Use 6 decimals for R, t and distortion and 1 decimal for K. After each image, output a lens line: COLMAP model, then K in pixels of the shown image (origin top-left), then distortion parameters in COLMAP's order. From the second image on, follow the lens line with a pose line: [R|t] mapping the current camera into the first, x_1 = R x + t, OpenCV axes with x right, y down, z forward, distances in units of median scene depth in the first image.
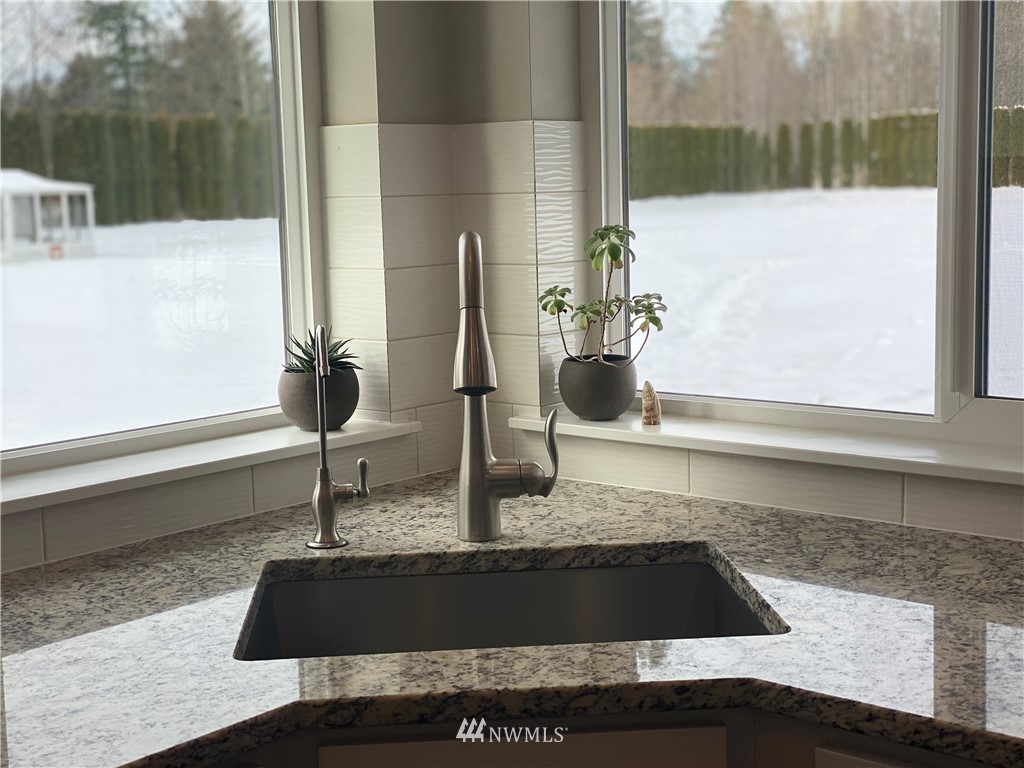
lens RADIAL K [[1534.4, 0, 516.5], [0, 1534.4, 382.8], [0, 0, 1]] dist [0.058989, 0.000000]
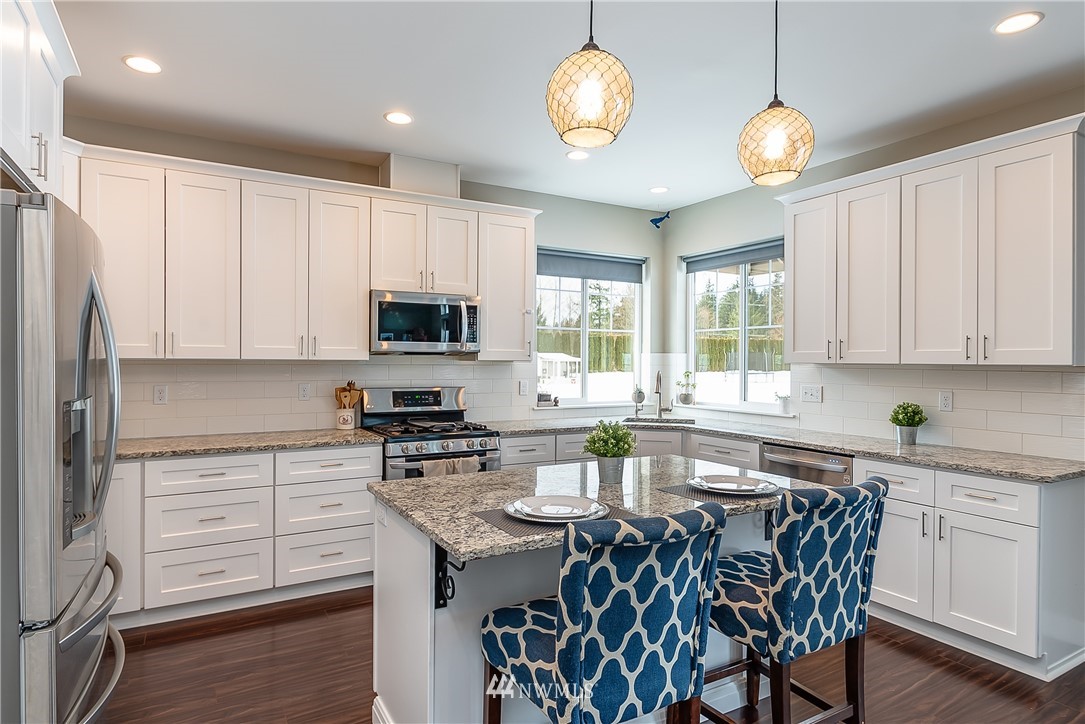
lens RADIAL K [[602.9, 0, 525.3], [0, 602.9, 359.2], [0, 0, 1]] dist [-0.006671, -0.001108]
pose [[0.934423, 0.030971, -0.354816, 0.289243], [-0.076103, 0.990567, -0.113957, 0.160428], [0.347940, 0.133487, 0.927965, -1.354750]]
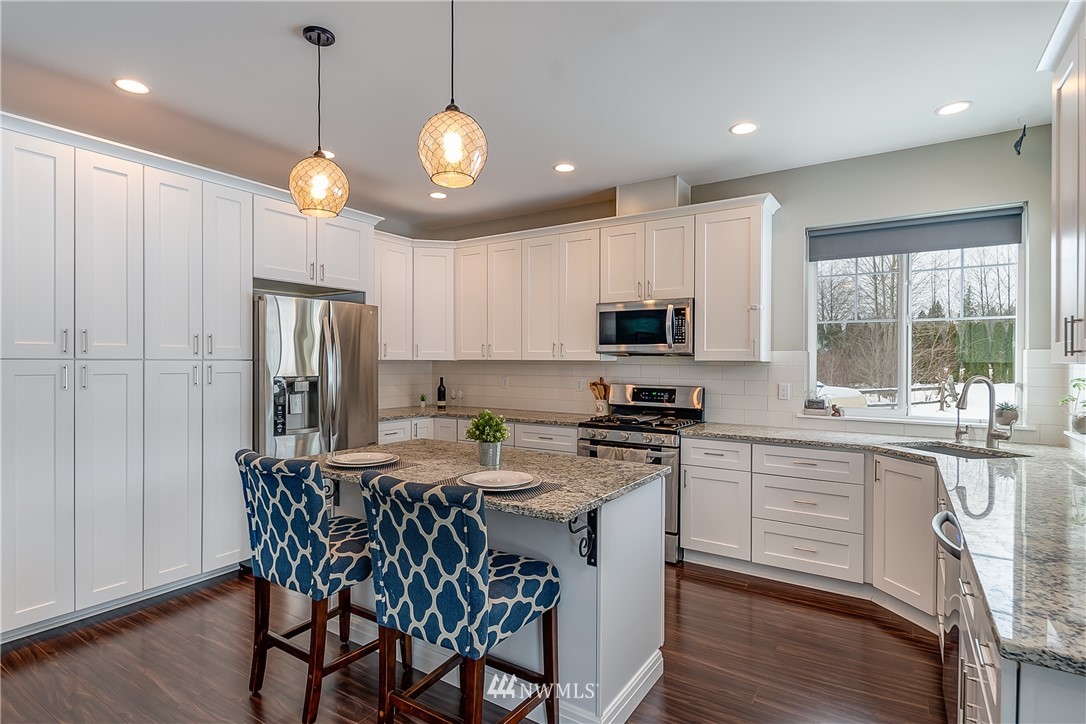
lens RADIAL K [[549.4, 0, 529.4], [0, 549.4, 369.9], [0, 0, 1]] dist [-0.010439, 0.000411]
pose [[0.104238, 0.046352, -0.993472, 1.137663], [-0.133955, 0.990466, 0.032157, 0.008680], [0.985490, 0.129729, 0.109453, -0.396712]]
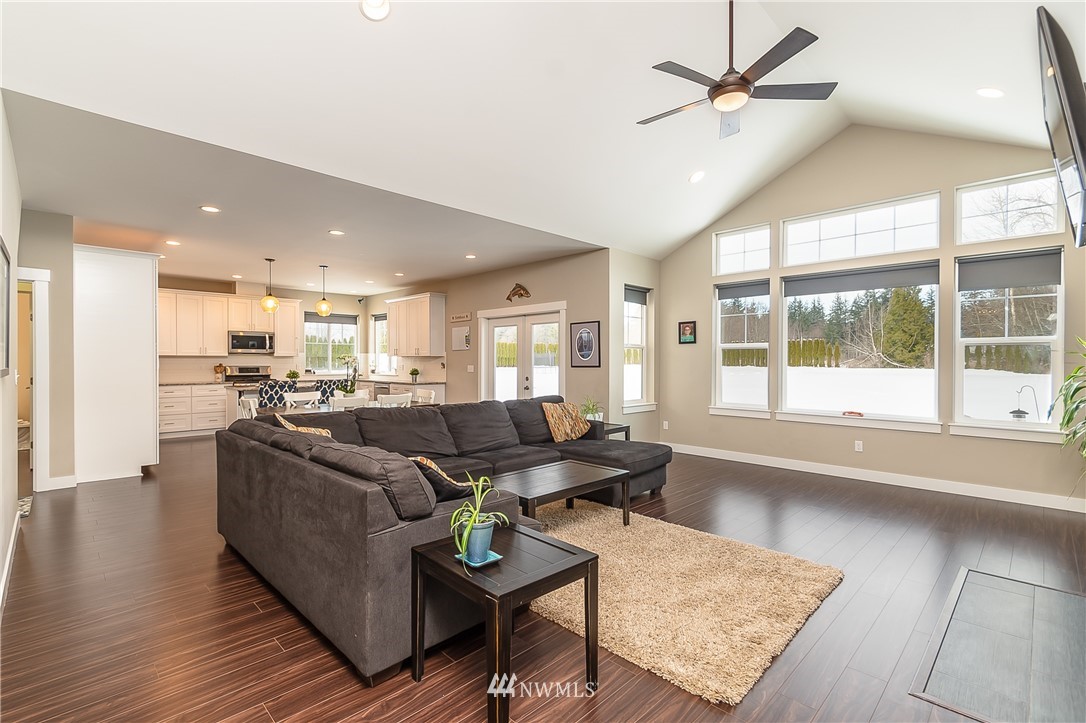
lens RADIAL K [[491.7, 0, 540.4], [0, 491.7, 360.9], [0, 0, 1]] dist [0.006811, 0.000559]
pose [[0.996436, 0.026123, -0.080204, 2.022452], [-0.036153, 0.991337, -0.126269, 0.440947], [0.076211, 0.128718, 0.988748, -3.557789]]
